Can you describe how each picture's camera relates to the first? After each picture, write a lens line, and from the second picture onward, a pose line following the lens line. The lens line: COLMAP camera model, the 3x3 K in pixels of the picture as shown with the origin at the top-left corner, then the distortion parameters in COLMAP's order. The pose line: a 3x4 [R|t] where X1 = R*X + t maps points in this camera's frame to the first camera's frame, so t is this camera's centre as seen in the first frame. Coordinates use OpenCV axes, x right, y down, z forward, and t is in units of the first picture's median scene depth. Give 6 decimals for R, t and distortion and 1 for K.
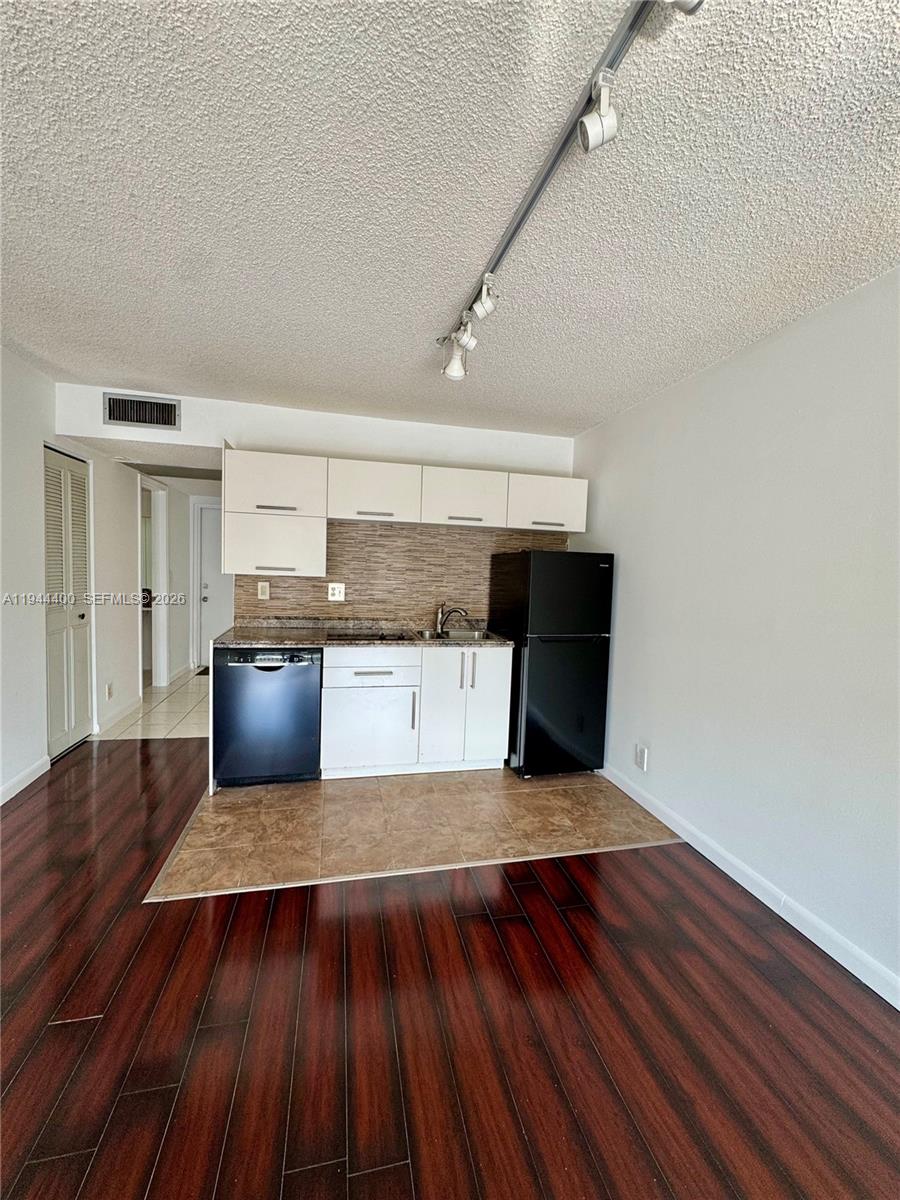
lens RADIAL K [[485.2, 0, 446.0], [0, 485.2, 597.2], [0, 0, 1]] dist [-0.006114, 0.000052]
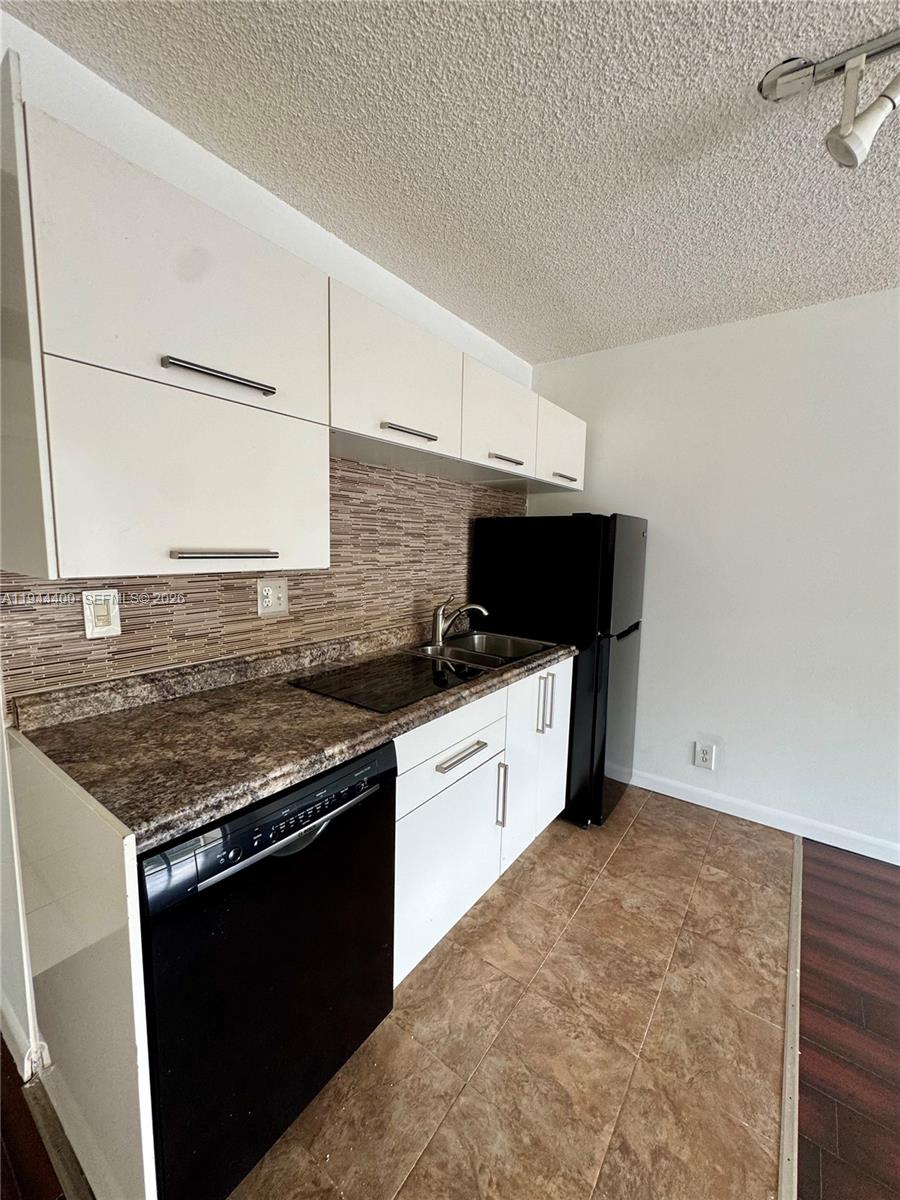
lens RADIAL K [[485.2, 0, 451.8], [0, 485.2, 598.9], [0, 0, 1]] dist [-0.006114, 0.000052]
pose [[0.759223, -0.097802, 0.643440, -0.426078], [0.047975, 0.994365, 0.094534, -0.047882], [-0.649060, -0.040903, 0.759637, 0.578479]]
